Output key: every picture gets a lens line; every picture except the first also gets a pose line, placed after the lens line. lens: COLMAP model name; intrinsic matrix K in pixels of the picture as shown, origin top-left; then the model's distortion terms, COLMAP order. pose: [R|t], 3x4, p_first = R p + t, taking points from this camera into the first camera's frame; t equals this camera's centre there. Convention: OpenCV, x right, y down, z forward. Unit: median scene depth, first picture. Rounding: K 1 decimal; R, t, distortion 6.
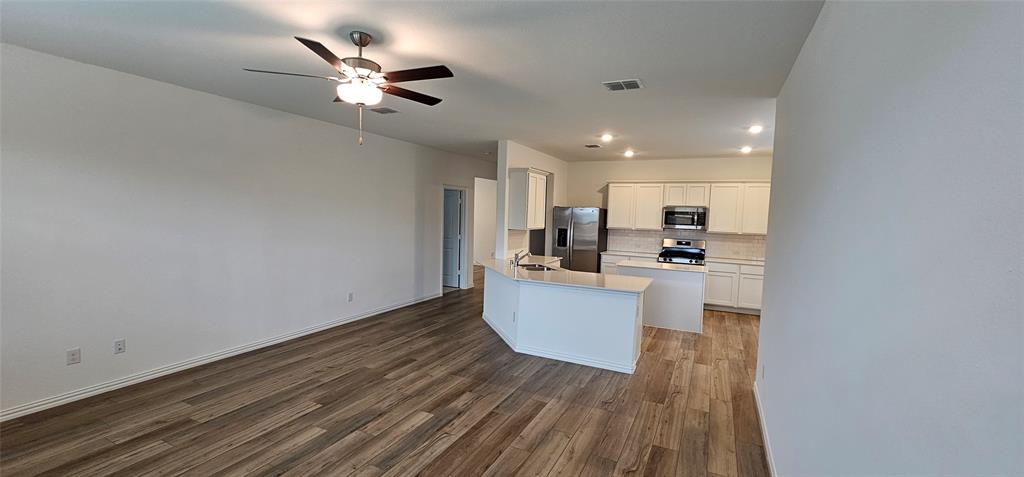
lens RADIAL K [[414.9, 0, 512.9], [0, 414.9, 240.3], [0, 0, 1]] dist [0.000364, -0.000026]
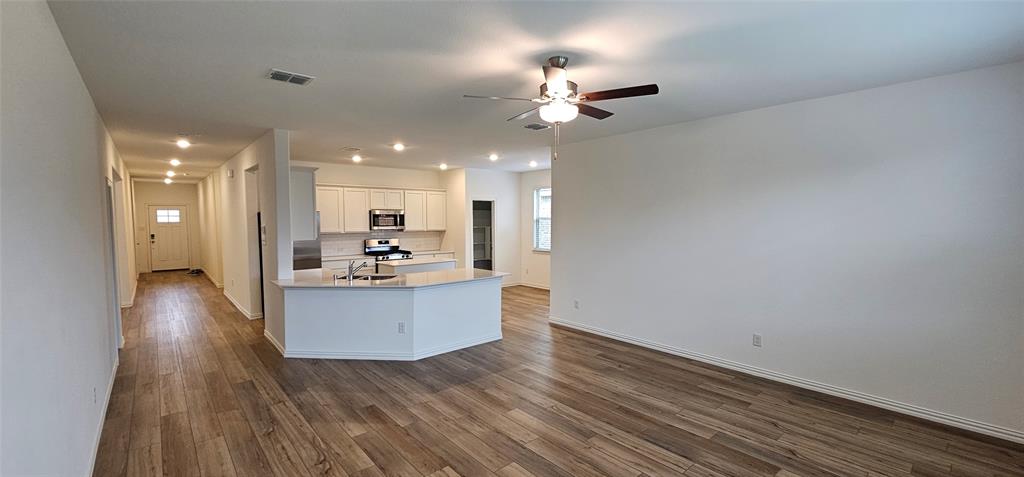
lens RADIAL K [[414.9, 0, 512.9], [0, 414.9, 240.3], [0, 0, 1]] dist [0.000364, -0.000026]
pose [[0.382673, -0.078299, 0.920560, -0.580248], [0.076617, 0.995660, 0.052837, -0.036569], [-0.920702, 0.050311, 0.387011, 0.286941]]
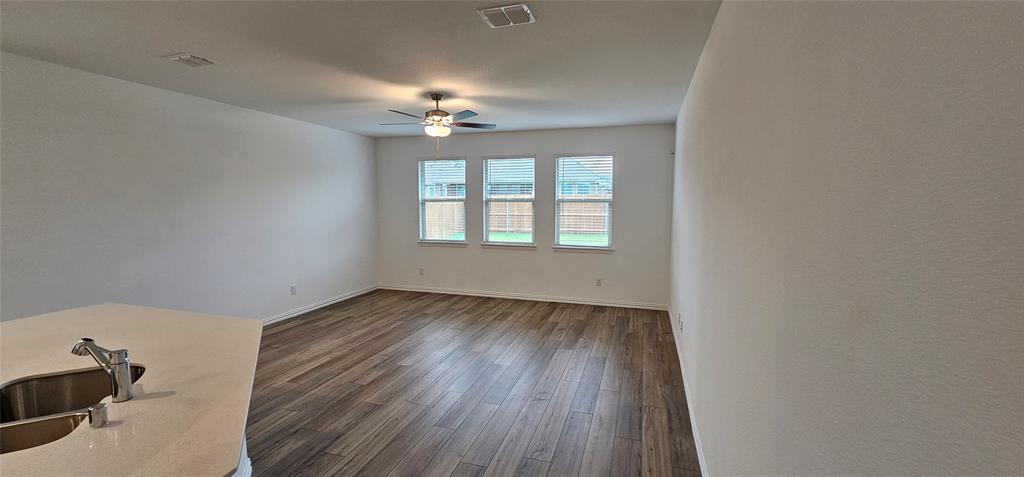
lens RADIAL K [[414.9, 0, 512.9], [0, 414.9, 240.3], [0, 0, 1]] dist [0.000364, -0.000026]
pose [[-0.987886, -0.015617, -0.154393, -0.168443], [-0.039941, 0.986991, 0.155732, -0.076470], [0.149952, 0.160012, -0.975659, 1.106867]]
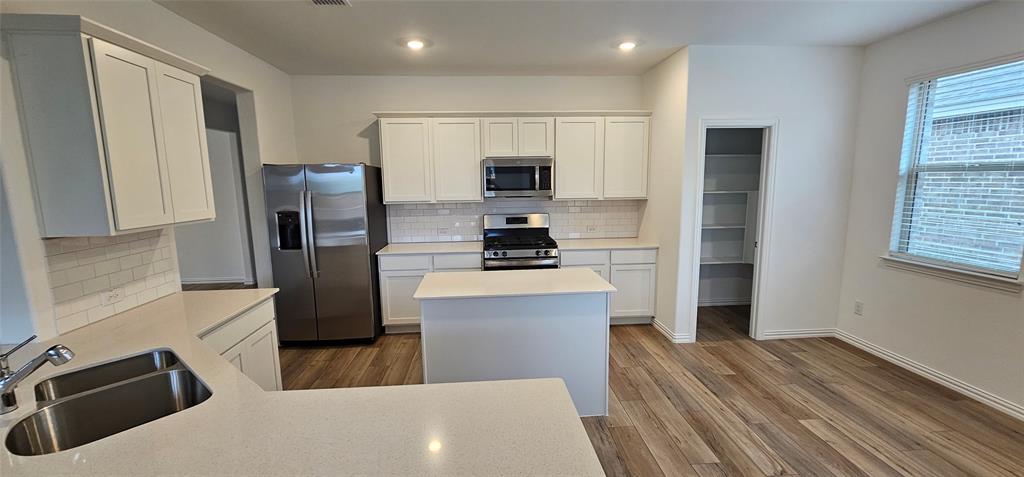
lens RADIAL K [[414.9, 0, 512.9], [0, 414.9, 240.3], [0, 0, 1]] dist [0.000364, -0.000026]
pose [[0.862499, -0.115143, 0.492786, 0.128219], [0.072665, 0.991859, 0.104572, -0.032598], [-0.500815, -0.054385, 0.863844, 0.573887]]
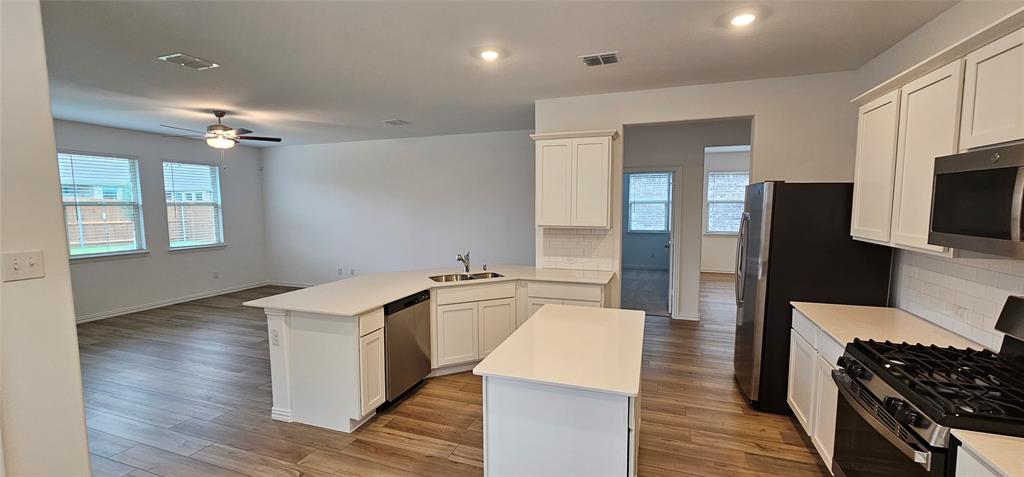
lens RADIAL K [[414.9, 0, 512.9], [0, 414.9, 240.3], [0, 0, 1]] dist [0.000364, -0.000026]
pose [[0.105295, 0.057565, -0.992774, 0.679006], [-0.062835, 0.996713, 0.051129, -0.036650], [0.992454, 0.056998, 0.108566, 0.859587]]
